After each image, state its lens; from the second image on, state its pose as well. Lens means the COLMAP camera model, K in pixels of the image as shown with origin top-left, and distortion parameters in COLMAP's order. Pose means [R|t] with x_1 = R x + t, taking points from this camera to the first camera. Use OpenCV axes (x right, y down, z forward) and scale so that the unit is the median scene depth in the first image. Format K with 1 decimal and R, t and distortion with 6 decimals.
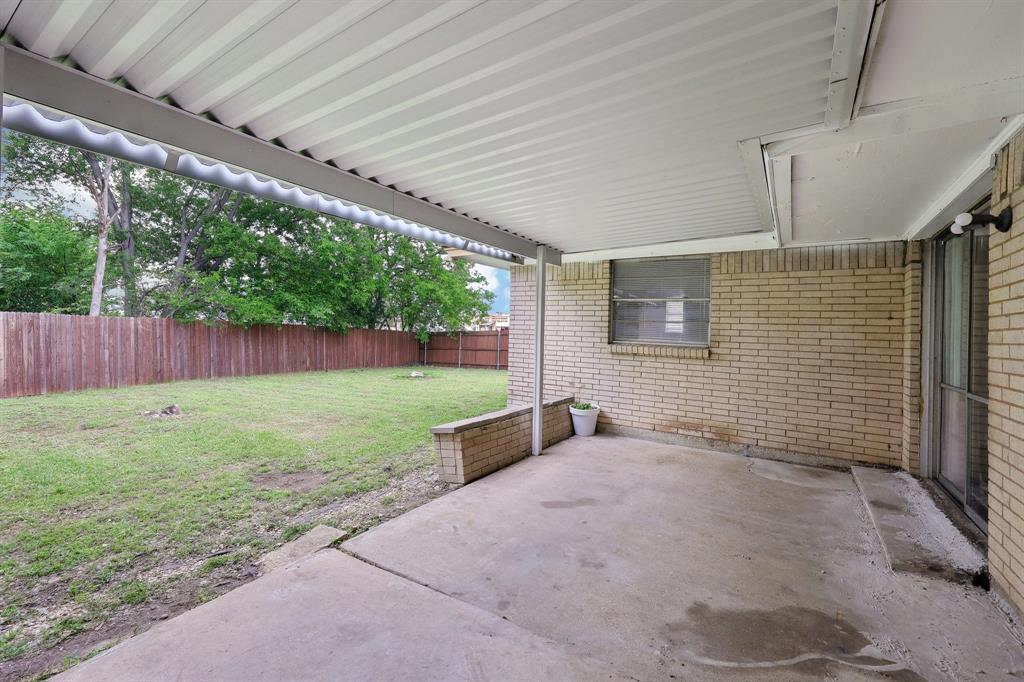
lens RADIAL K [[417.2, 0, 511.9], [0, 417.2, 339.2], [0, 0, 1]] dist [-0.000015, 0.001618]
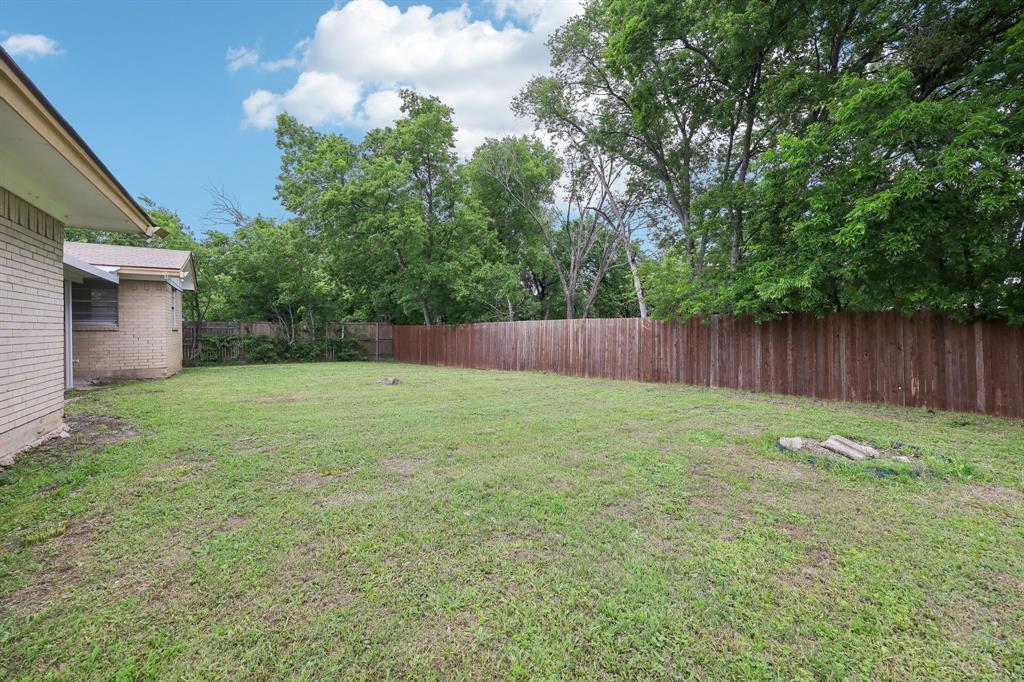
lens RADIAL K [[417.2, 0, 514.2], [0, 417.2, 338.4], [0, 0, 1]] dist [-0.000015, 0.001618]
pose [[-0.388203, -0.010666, -0.921512, 0.186211], [-0.016485, 0.999853, -0.004628, 0.010316], [0.921426, 0.013394, -0.388322, 1.023859]]
